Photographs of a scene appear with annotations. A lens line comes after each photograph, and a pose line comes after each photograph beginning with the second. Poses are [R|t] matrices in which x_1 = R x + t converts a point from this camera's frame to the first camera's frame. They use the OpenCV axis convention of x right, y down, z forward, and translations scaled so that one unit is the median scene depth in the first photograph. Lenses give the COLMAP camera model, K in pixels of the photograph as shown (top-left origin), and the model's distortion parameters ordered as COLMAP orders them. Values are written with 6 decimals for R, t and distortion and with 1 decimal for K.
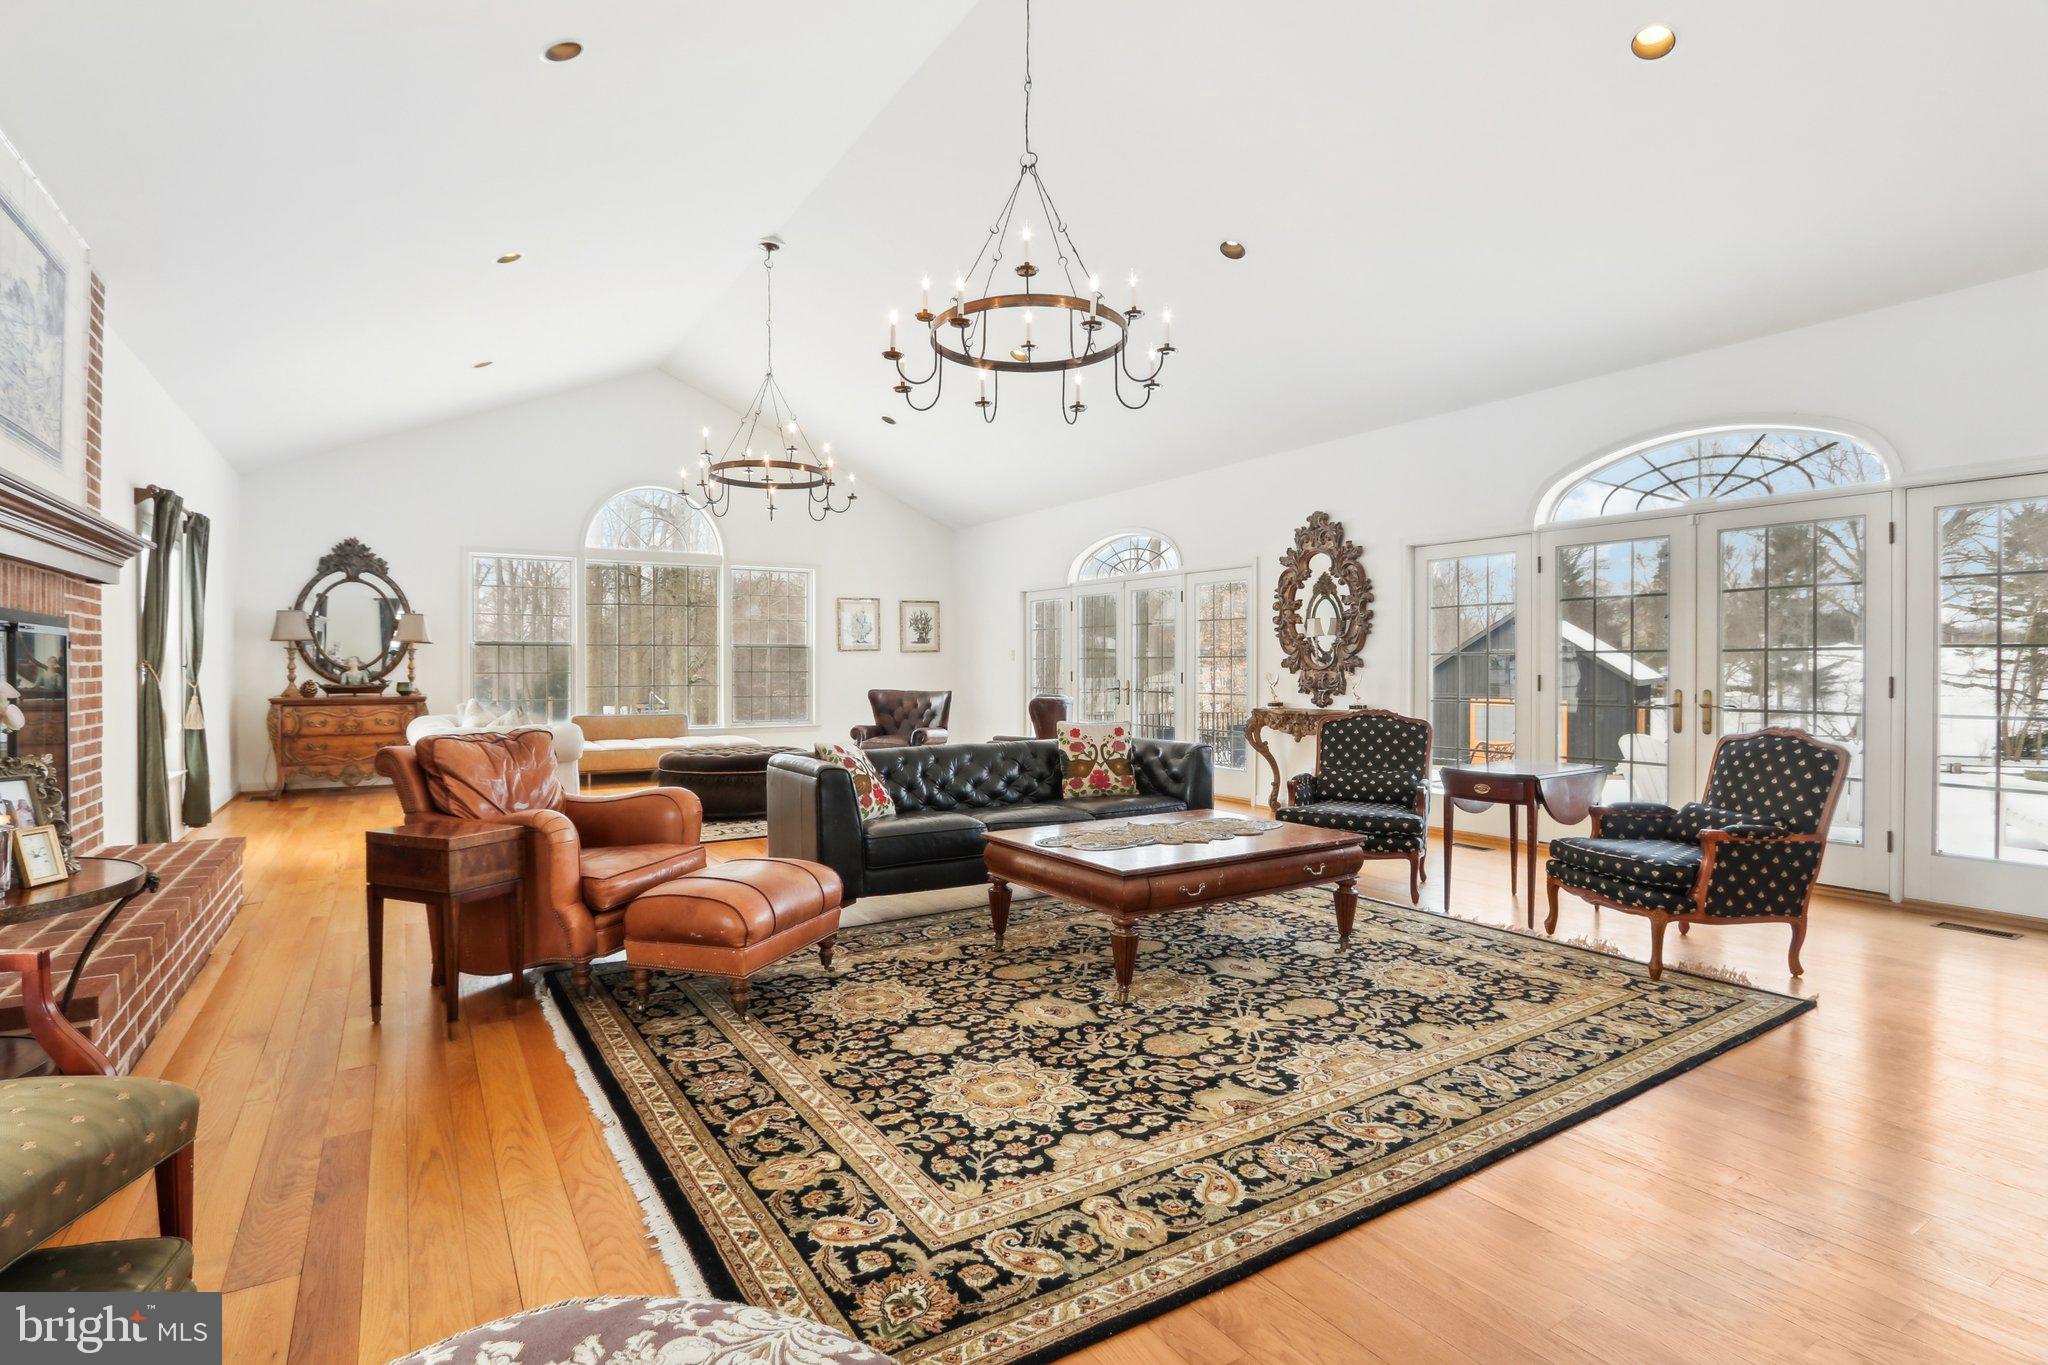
lens RADIAL K [[994.2, 0, 1001.5], [0, 994.2, 677.4], [0, 0, 1]] dist [-0.002094, 0.000133]
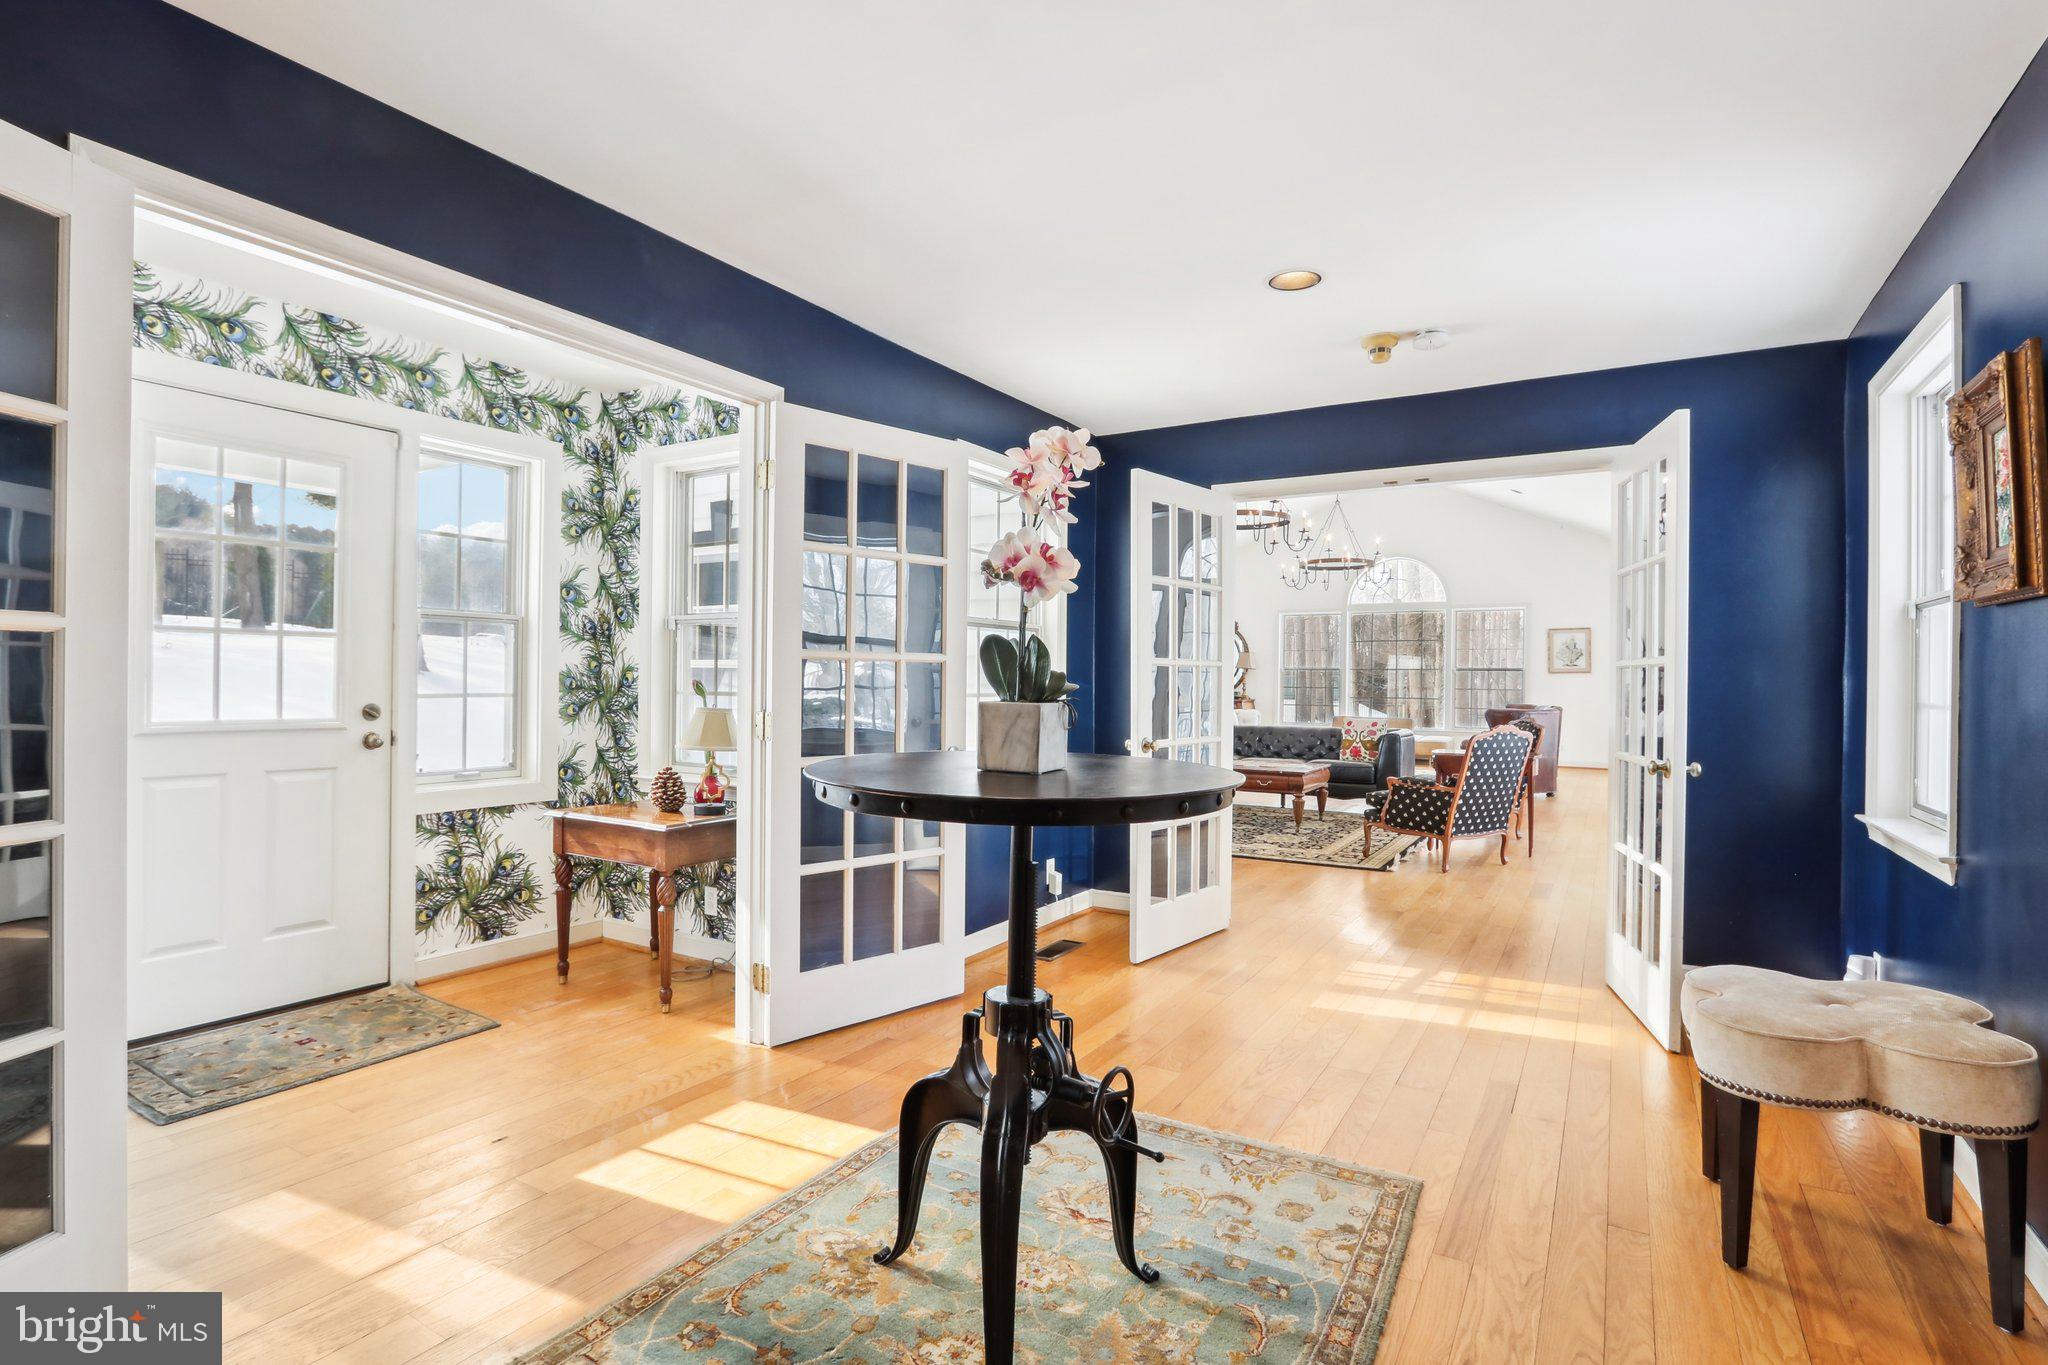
lens RADIAL K [[994.2, 0, 1001.5], [0, 994.2, 677.4], [0, 0, 1]] dist [-0.002094, 0.000133]
pose [[0.452731, 0.004946, -0.891633, 1.295448], [-0.023482, 0.999704, -0.006377, 0.003273], [0.891338, 0.023825, 0.452713, -0.271536]]
